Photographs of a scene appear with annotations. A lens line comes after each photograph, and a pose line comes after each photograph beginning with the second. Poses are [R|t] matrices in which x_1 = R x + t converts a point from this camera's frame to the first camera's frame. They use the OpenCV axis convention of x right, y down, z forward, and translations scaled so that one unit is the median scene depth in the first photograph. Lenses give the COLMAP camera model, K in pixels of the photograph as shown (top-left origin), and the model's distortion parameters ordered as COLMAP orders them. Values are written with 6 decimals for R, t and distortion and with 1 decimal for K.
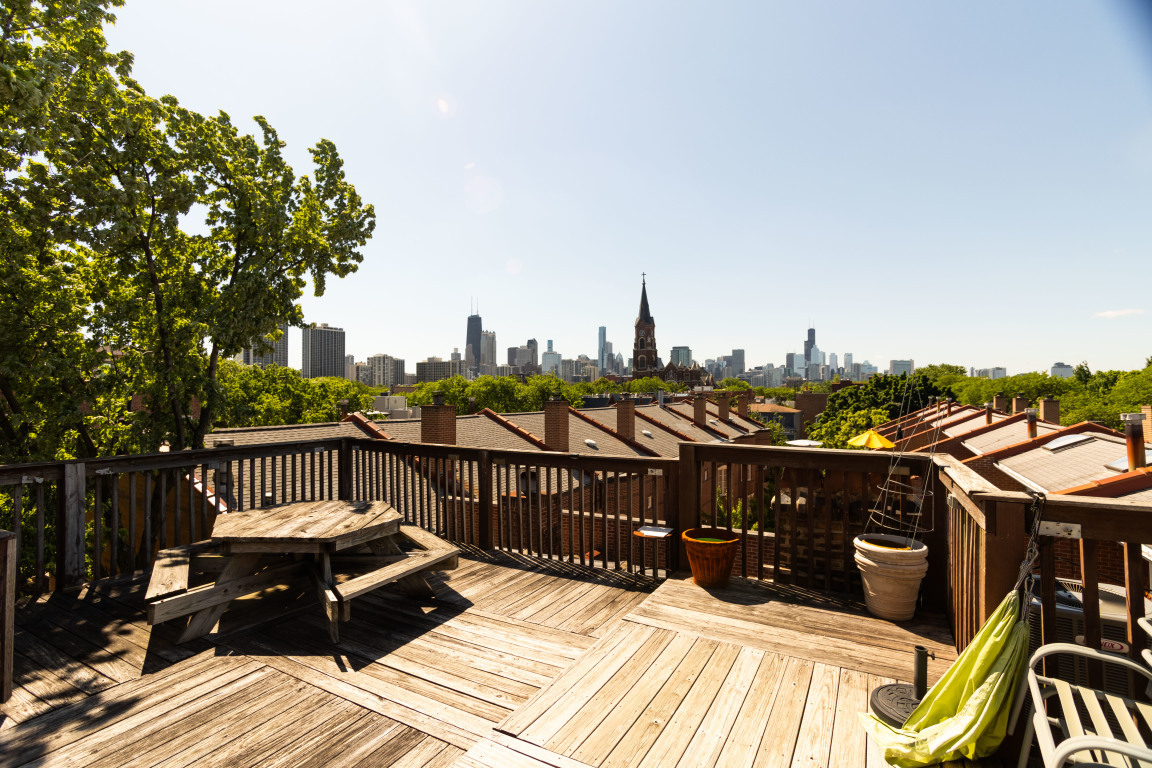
lens RADIAL K [[564.4, 0, 570.7], [0, 564.4, 385.1], [0, 0, 1]] dist [-0.045369, 0.001232]
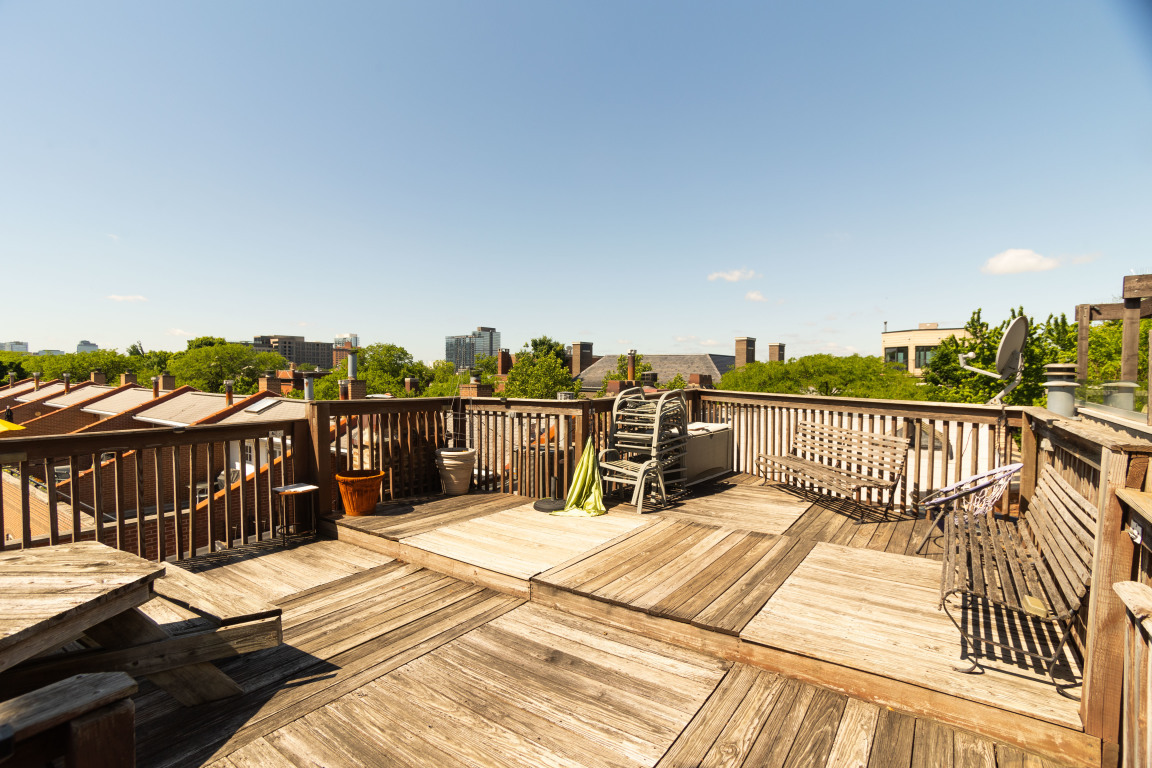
lens RADIAL K [[564.4, 0, 570.7], [0, 564.4, 385.1], [0, 0, 1]] dist [-0.045369, 0.001232]
pose [[0.074609, -0.018575, 0.997040, -1.092158], [-0.021355, 0.999567, 0.020221, 0.040865], [-0.996984, -0.022801, 0.074180, 0.523545]]
